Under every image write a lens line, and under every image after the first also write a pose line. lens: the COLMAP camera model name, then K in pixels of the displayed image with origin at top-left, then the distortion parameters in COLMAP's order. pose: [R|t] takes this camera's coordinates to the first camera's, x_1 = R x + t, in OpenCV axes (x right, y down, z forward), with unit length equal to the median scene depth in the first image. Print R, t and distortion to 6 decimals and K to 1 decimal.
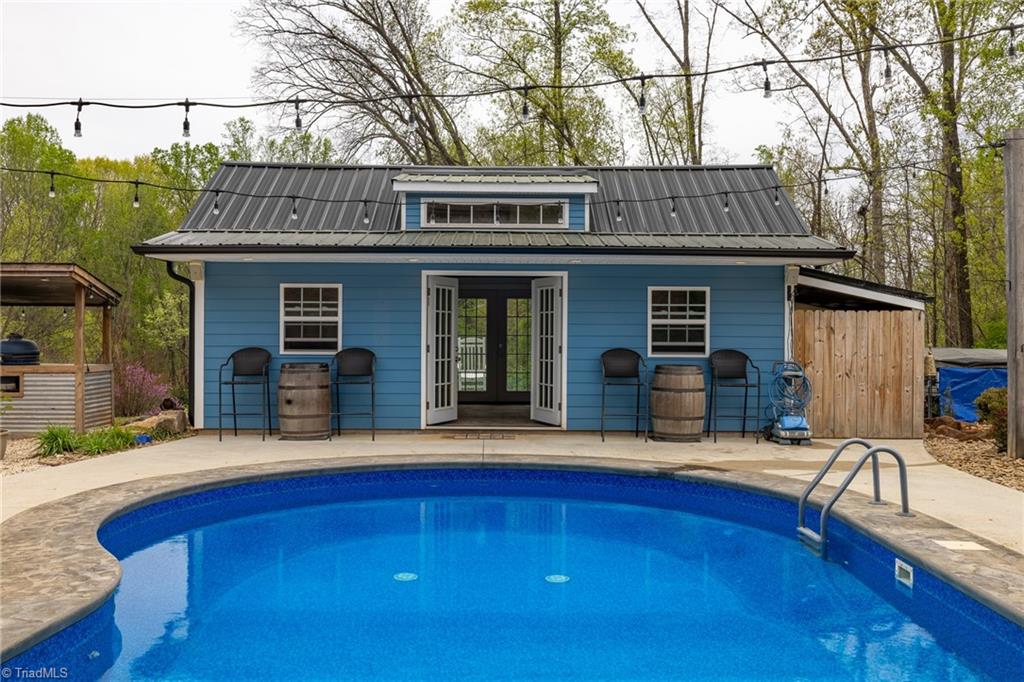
lens RADIAL K [[990.0, 0, 512.0], [0, 990.0, 341.0], [0, 0, 1]] dist [-0.005566, -0.006086]
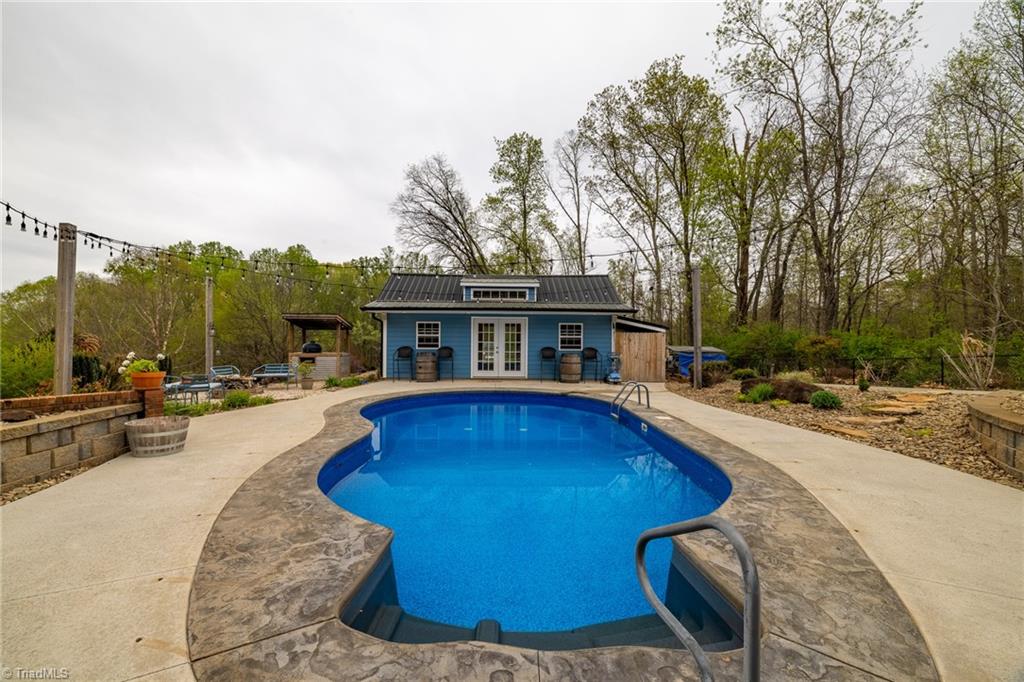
lens RADIAL K [[426.4, 0, 509.2], [0, 426.4, 339.8], [0, 0, 1]] dist [-0.000483, -0.000377]
pose [[0.999948, 0.002392, 0.009936, -0.003295], [-0.002346, 0.999987, -0.004599, -0.005992], [-0.009947, 0.004576, 0.999940, -0.110026]]
